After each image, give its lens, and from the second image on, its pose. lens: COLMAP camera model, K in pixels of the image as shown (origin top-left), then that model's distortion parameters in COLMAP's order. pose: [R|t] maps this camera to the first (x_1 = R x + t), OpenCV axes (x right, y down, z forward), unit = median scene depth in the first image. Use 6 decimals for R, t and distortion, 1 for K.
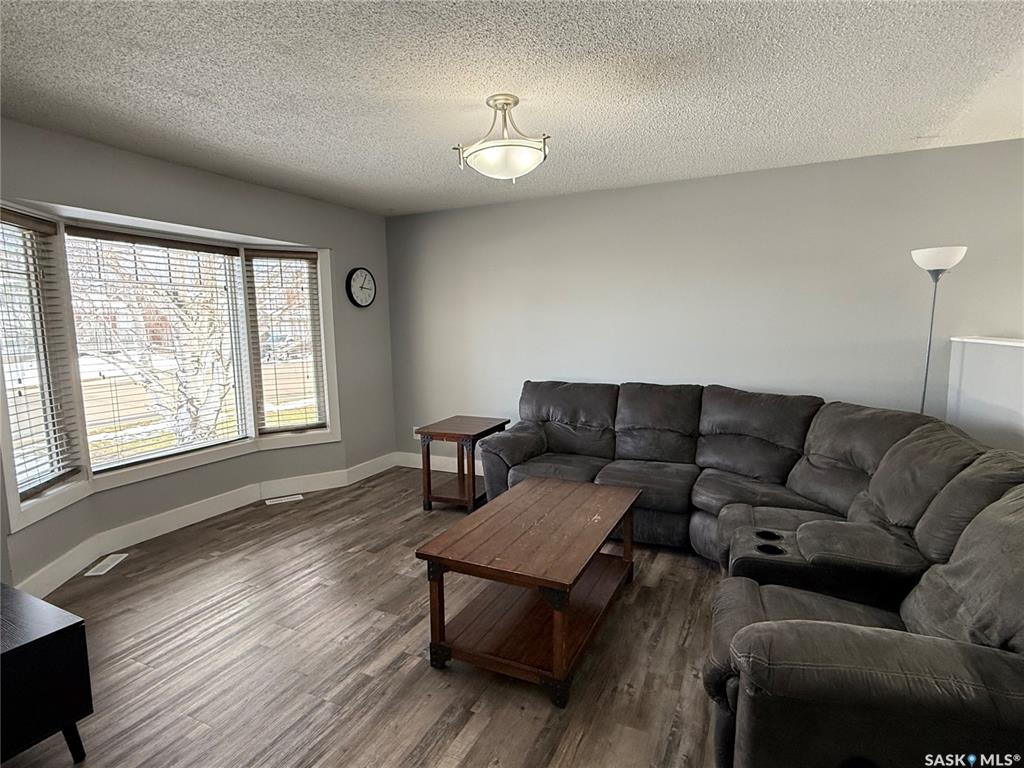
lens RADIAL K [[534.0, 0, 511.8], [0, 534.0, 386.1], [0, 0, 1]] dist [-0.000915, -0.000205]
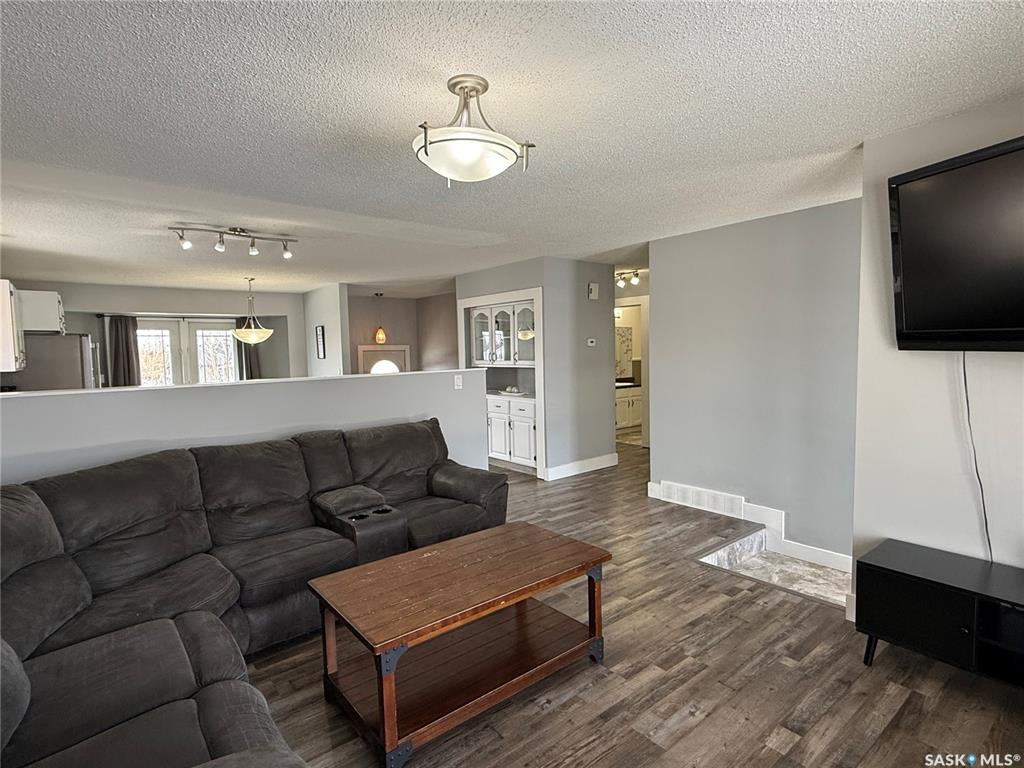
lens RADIAL K [[534.0, 0, 508.8], [0, 534.0, 383.1], [0, 0, 1]] dist [-0.000915, -0.000205]
pose [[-0.904019, 0.016614, 0.427169, -0.425986], [0.095013, 0.982060, 0.162881, -0.228729], [-0.416799, 0.187835, -0.889380, 1.820560]]
